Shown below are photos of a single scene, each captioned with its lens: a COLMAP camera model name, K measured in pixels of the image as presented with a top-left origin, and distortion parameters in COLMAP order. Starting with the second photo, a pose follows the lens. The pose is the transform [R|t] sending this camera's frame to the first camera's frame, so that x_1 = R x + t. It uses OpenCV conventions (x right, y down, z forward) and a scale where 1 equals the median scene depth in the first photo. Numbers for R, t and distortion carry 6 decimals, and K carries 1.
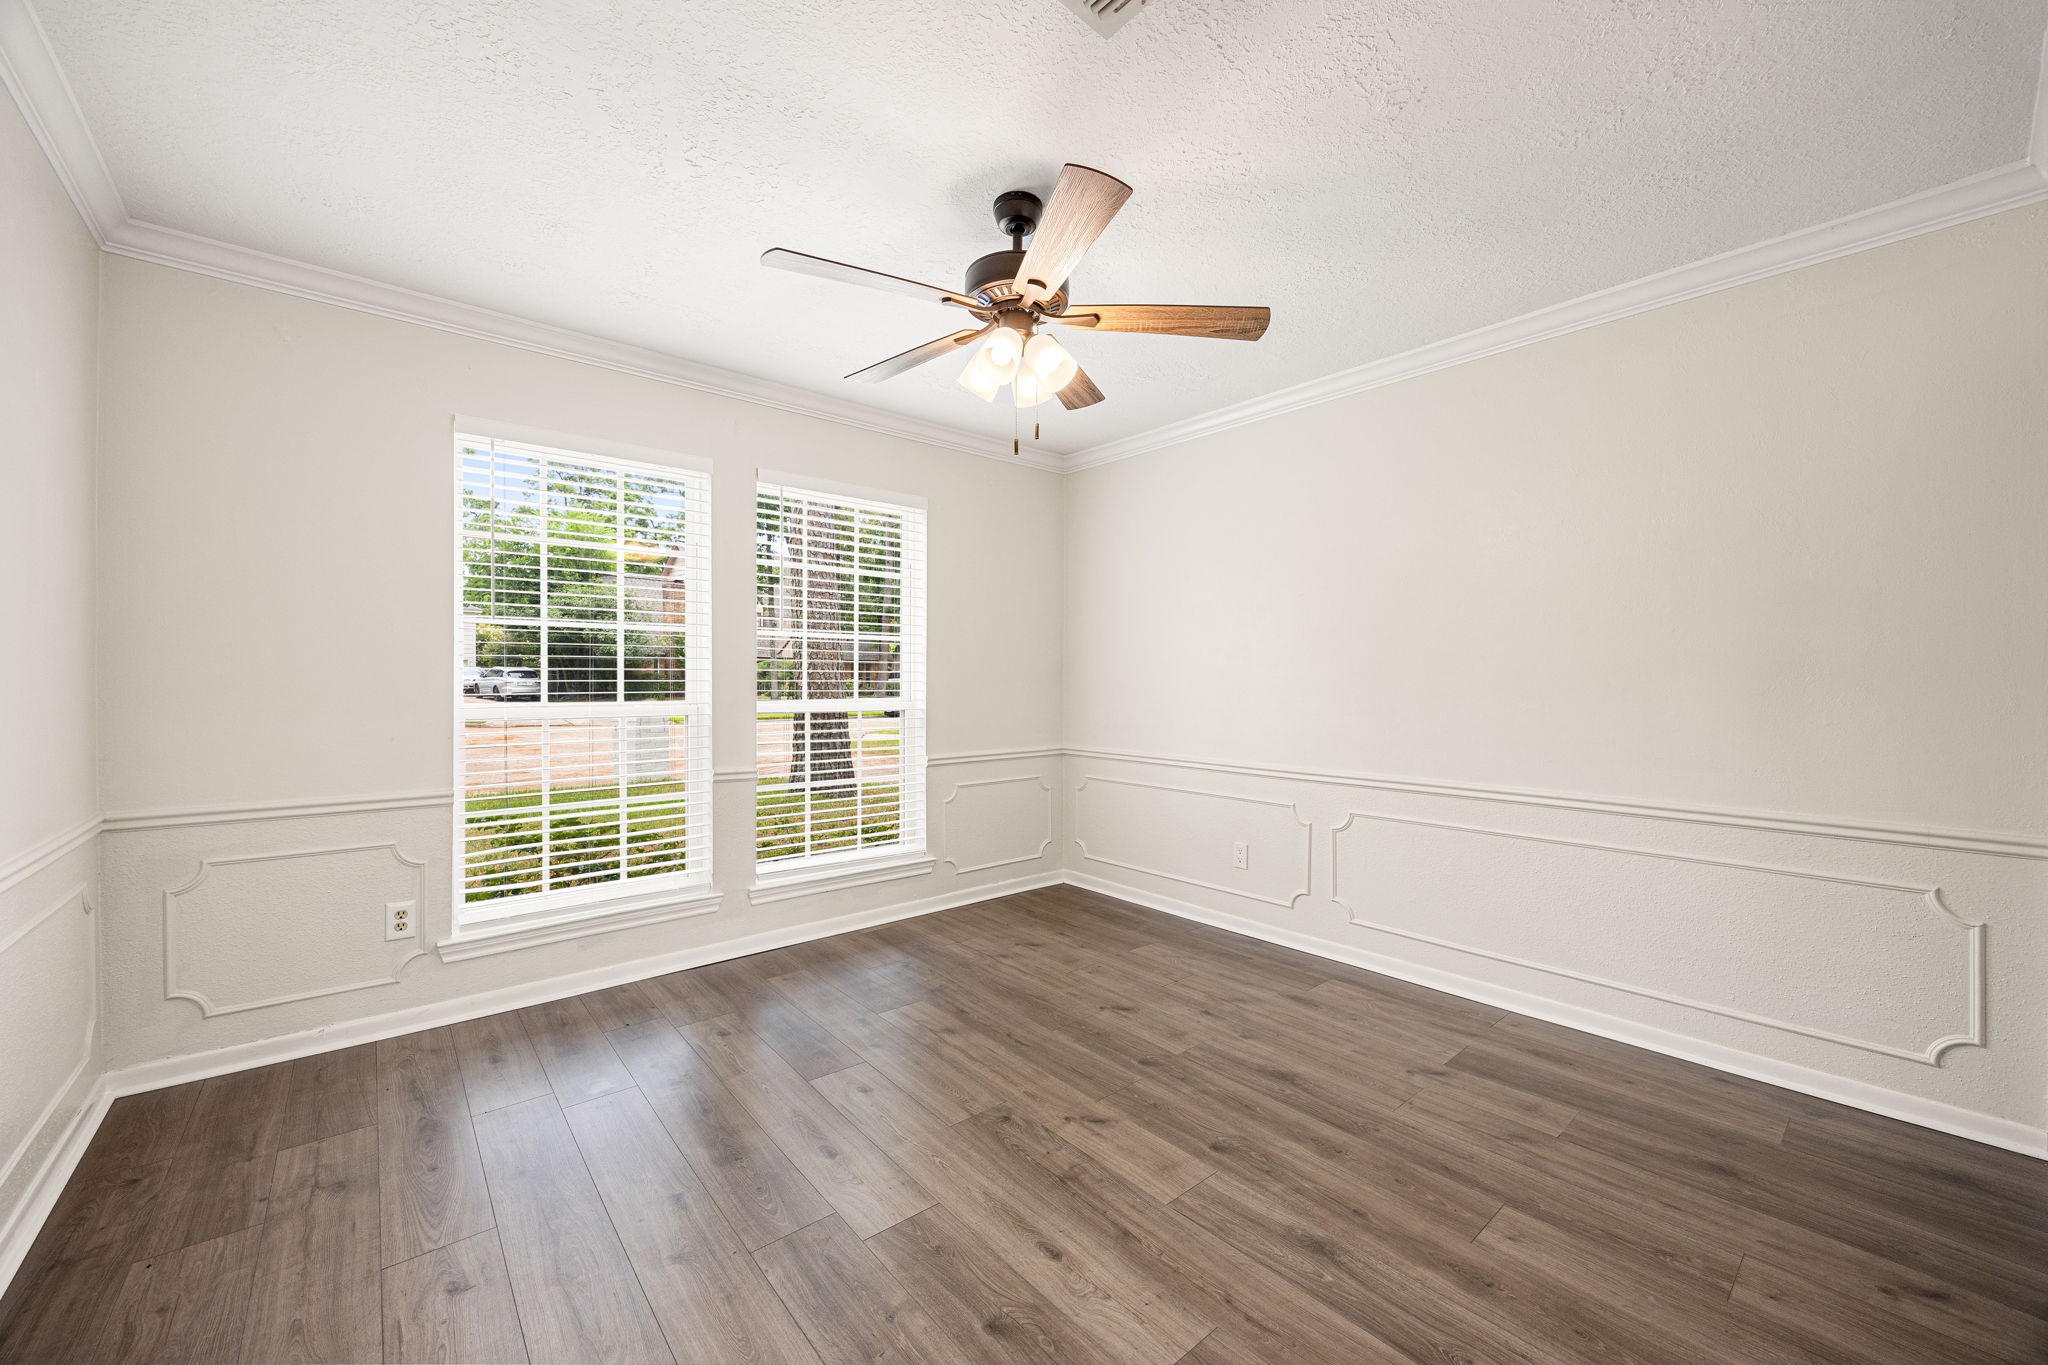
lens RADIAL K [[780.3, 0, 1018.0], [0, 780.3, 685.7], [0, 0, 1]] dist [-0.001773, -0.000265]
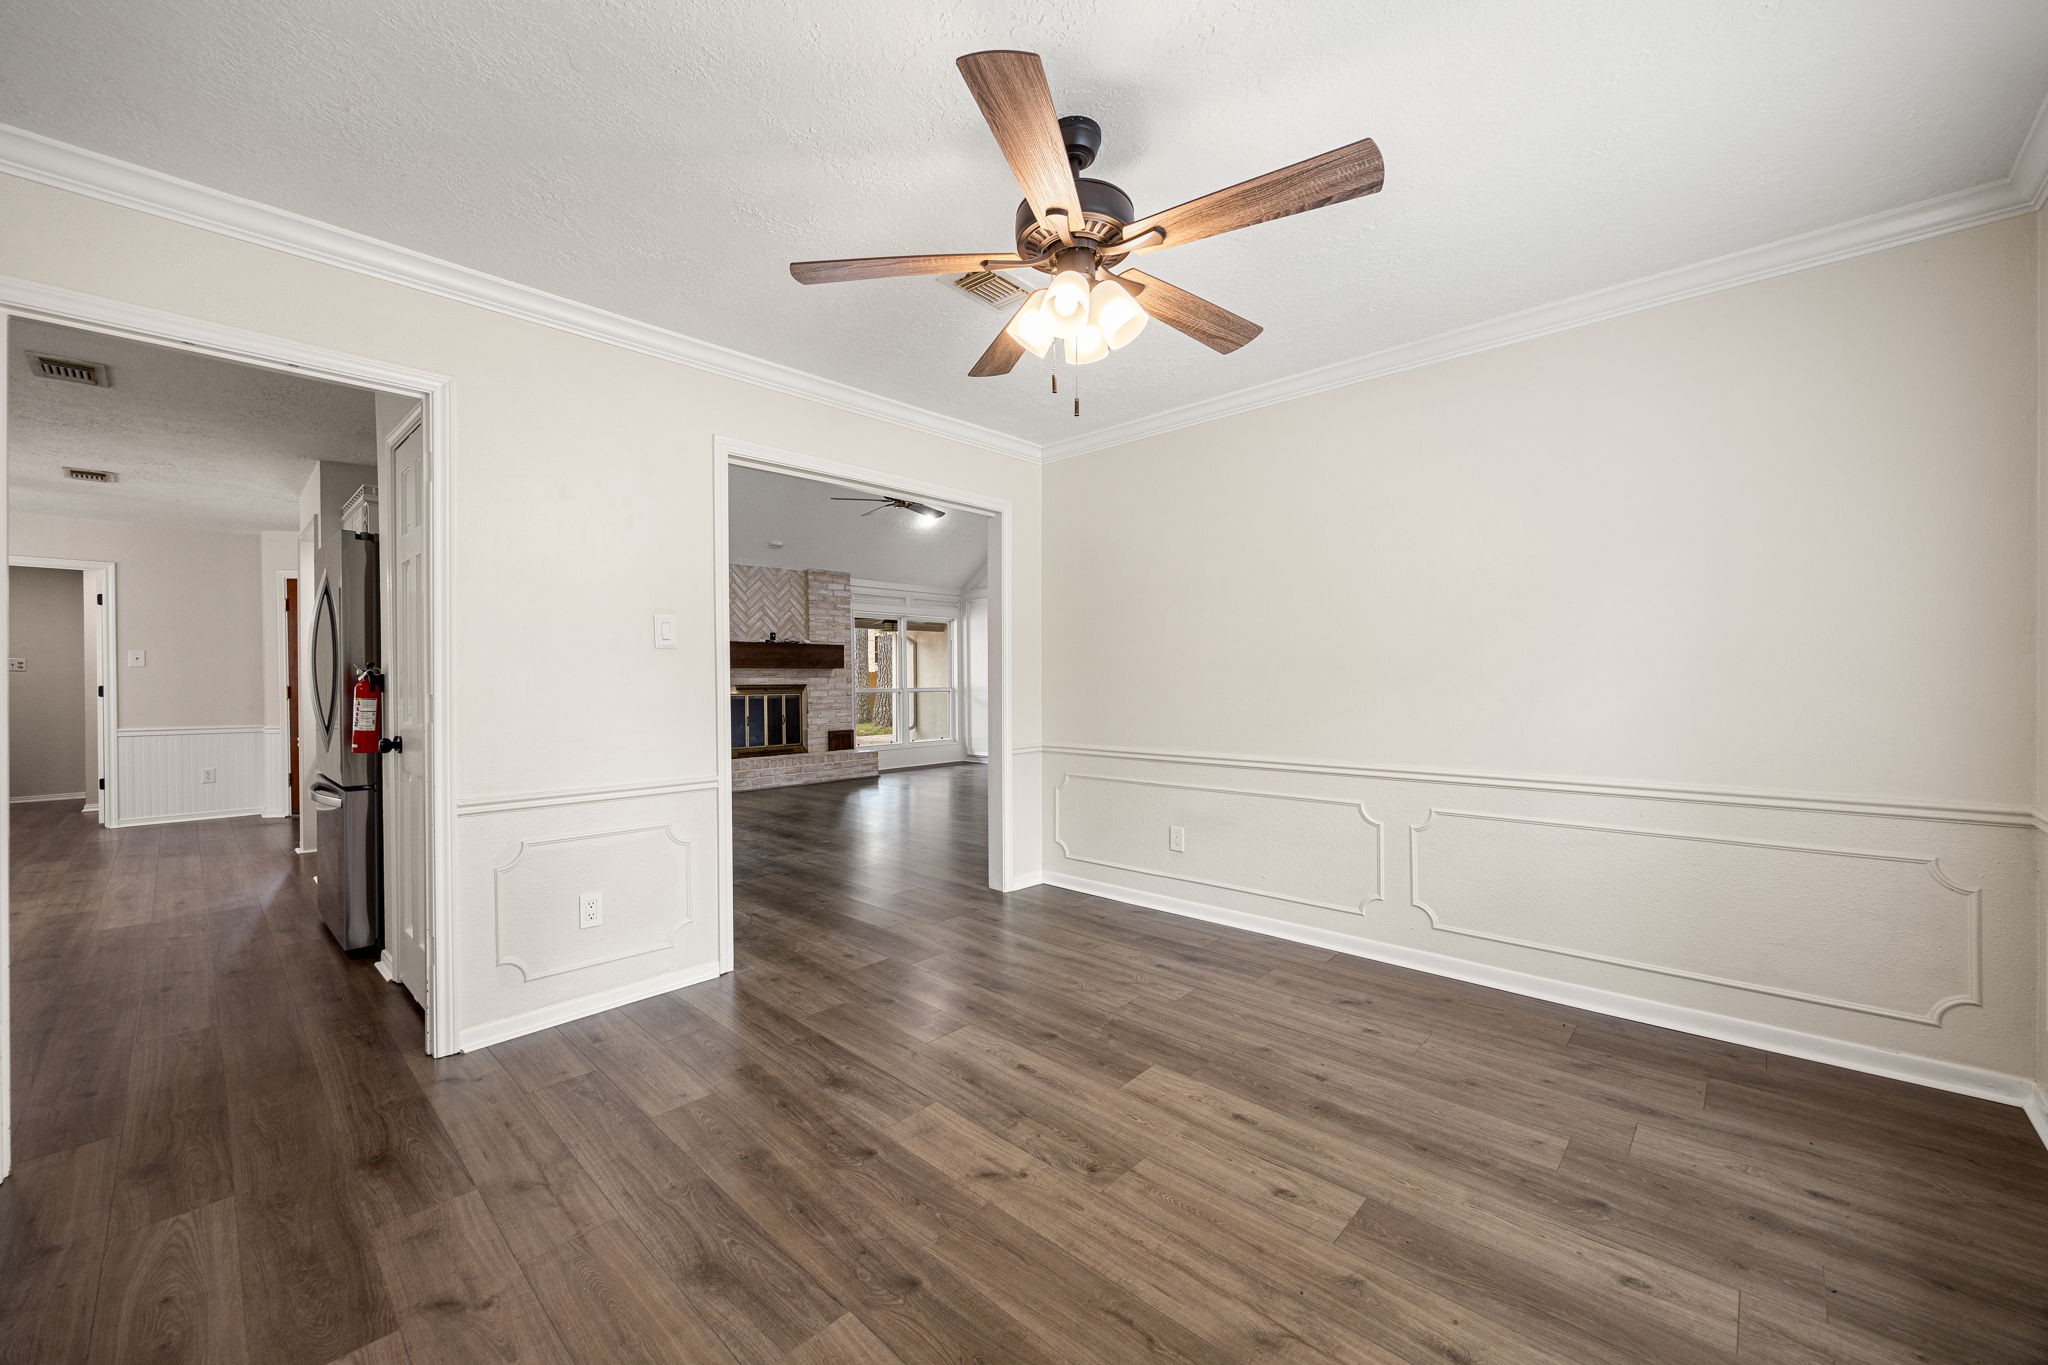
lens RADIAL K [[780.3, 0, 1011.7], [0, 780.3, 680.3], [0, 0, 1]] dist [-0.001773, -0.000265]
pose [[-0.994186, 0.007561, -0.107413, 0.177273], [0.006977, 0.999959, 0.005811, -0.005506], [0.107453, 0.005028, -0.994197, 1.986409]]
